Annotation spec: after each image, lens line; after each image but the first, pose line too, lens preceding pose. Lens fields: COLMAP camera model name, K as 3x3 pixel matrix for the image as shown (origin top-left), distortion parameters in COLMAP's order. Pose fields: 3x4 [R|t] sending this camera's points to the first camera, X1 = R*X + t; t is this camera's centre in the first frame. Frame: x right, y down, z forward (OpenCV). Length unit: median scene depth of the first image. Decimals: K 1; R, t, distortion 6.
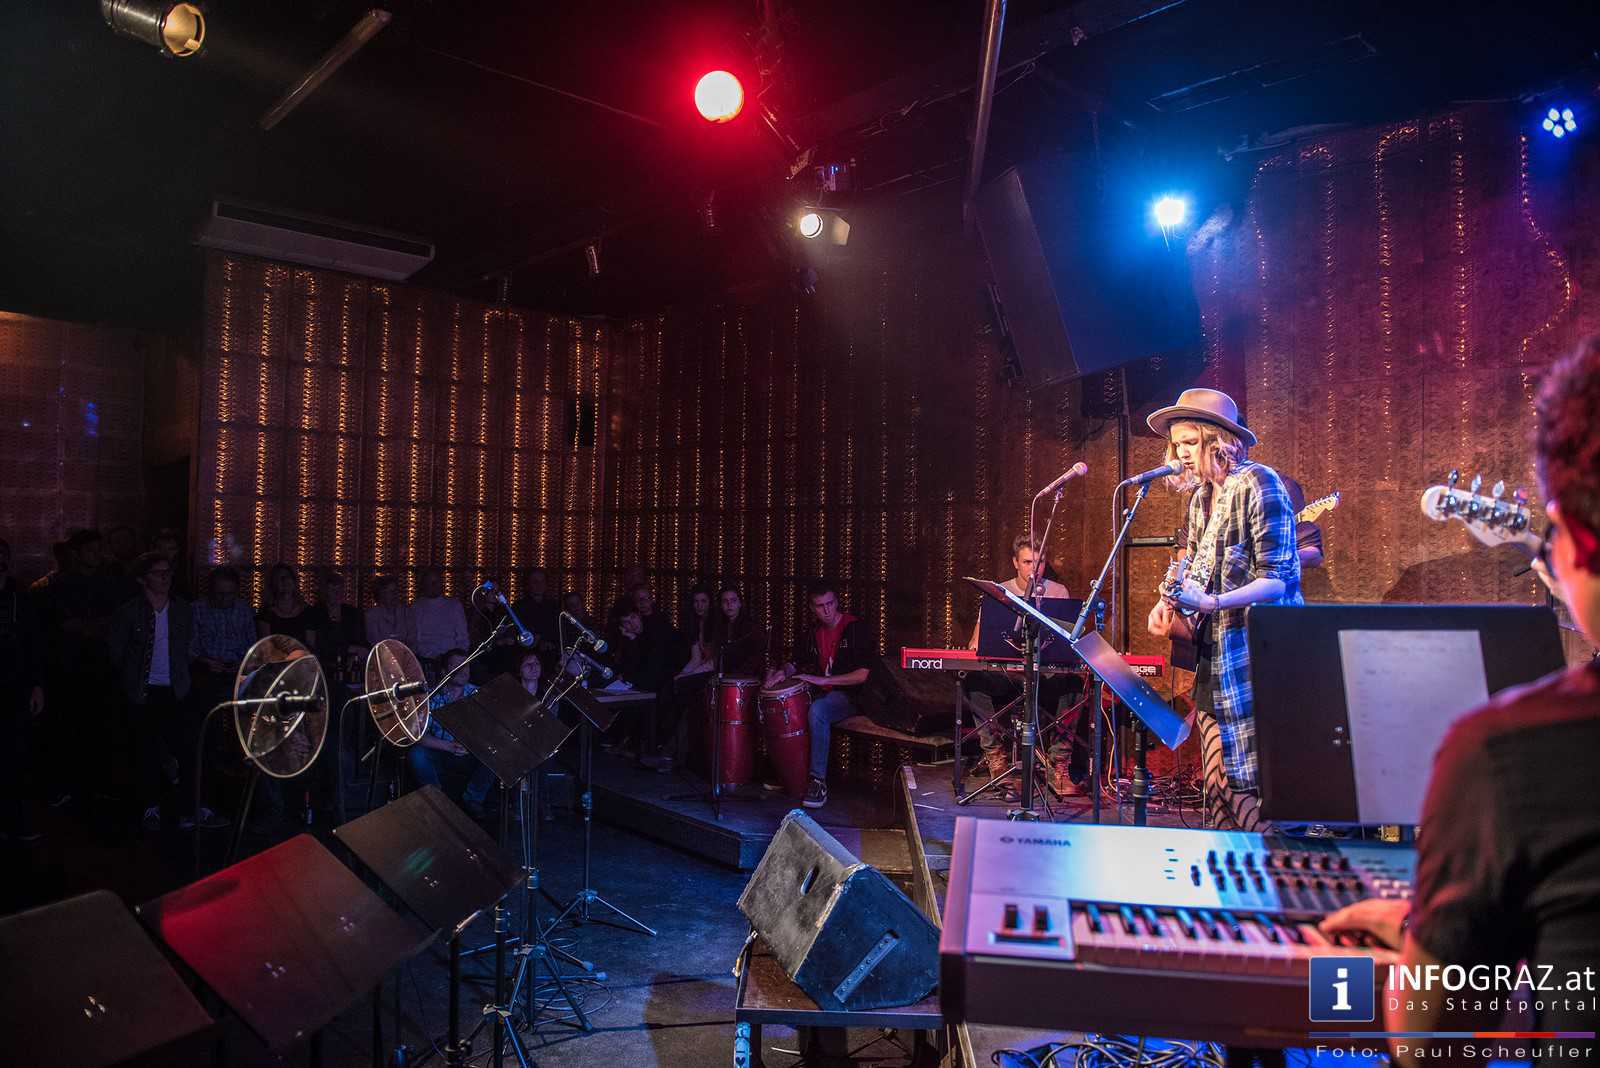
lens RADIAL K [[1098.3, 0, 800.0], [0, 1098.3, 534.0], [0, 0, 1]] dist [-0.000581, -0.037679]
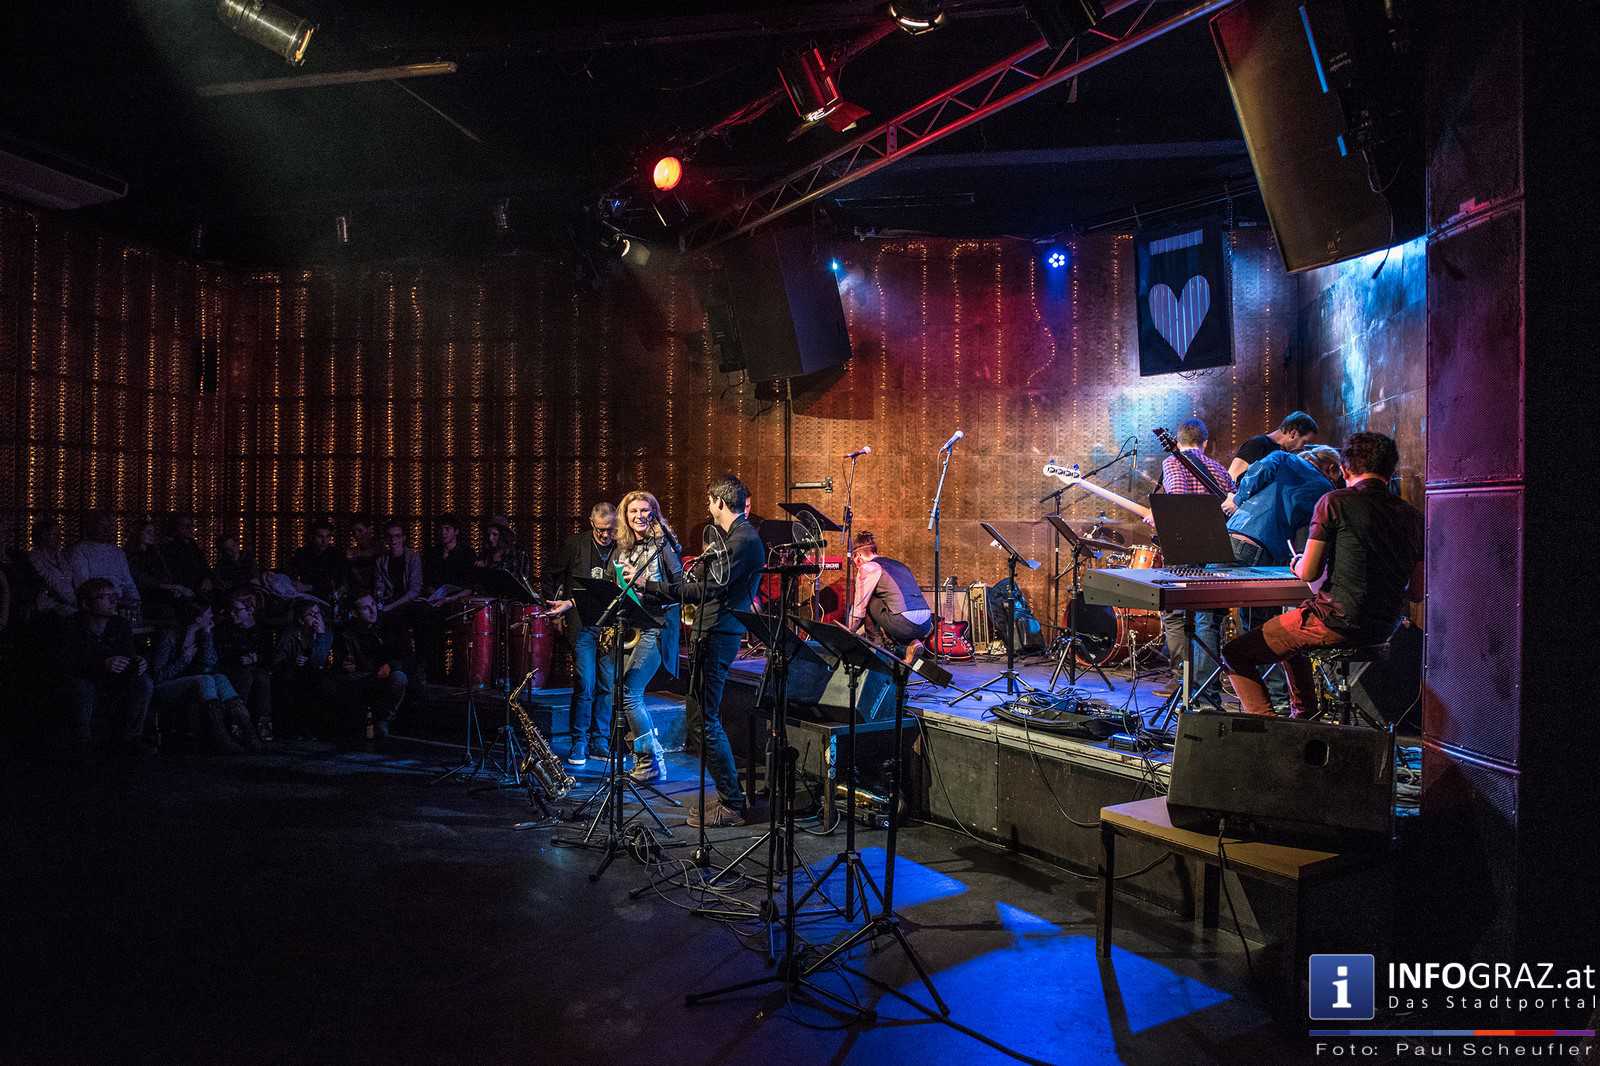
lens RADIAL K [[1098.3, 0, 800.0], [0, 1098.3, 533.0], [0, 0, 1]] dist [-0.000581, -0.037679]
pose [[0.813591, -0.014339, 0.581261, -0.606585], [-0.006056, 0.999433, 0.033131, 0.024010], [-0.581406, -0.030475, 0.813043, -0.236364]]
